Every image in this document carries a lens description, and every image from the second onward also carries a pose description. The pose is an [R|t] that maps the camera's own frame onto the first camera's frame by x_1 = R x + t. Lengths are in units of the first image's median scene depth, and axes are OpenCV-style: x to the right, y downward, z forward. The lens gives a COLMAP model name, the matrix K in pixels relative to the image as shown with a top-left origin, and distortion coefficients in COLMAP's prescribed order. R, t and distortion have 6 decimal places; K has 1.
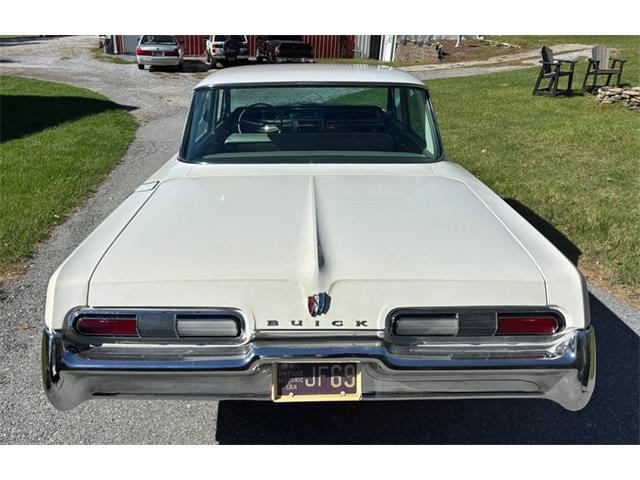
lens RADIAL K [[532.8, 0, 320.2], [0, 532.8, 230.3], [0, 0, 1]] dist [0.012255, -0.010915]
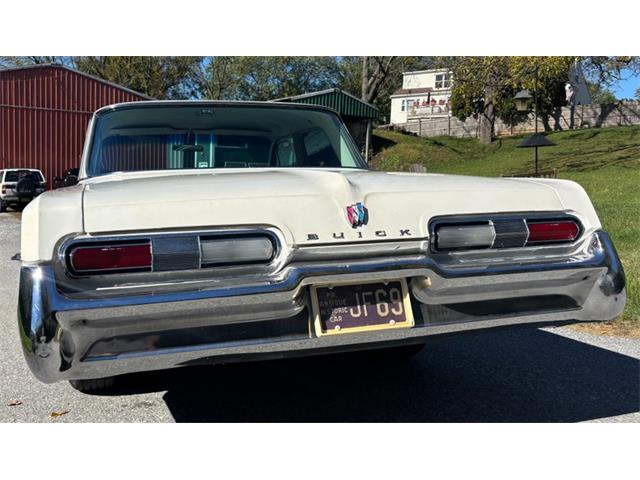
lens RADIAL K [[597.1, 0, 299.2], [0, 597.1, 192.7], [0, 0, 1]] dist [0.017864, -0.004720]
pose [[0.955885, -0.033795, 0.291792, -0.376996], [0.129199, 0.940484, -0.314321, 0.394031], [-0.263803, 0.338154, 0.903360, 0.096102]]
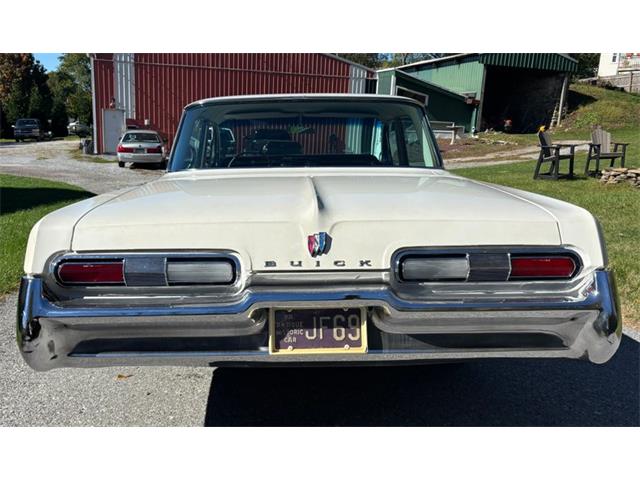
lens RADIAL K [[583.1, 0, 316.4], [0, 583.1, 239.2], [0, 0, 1]] dist [0.016596, -0.000280]
pose [[0.999848, -0.013938, 0.010474, -0.017278], [0.015649, 0.982291, -0.186708, 0.311063], [-0.007686, 0.186843, 0.982360, -0.010514]]
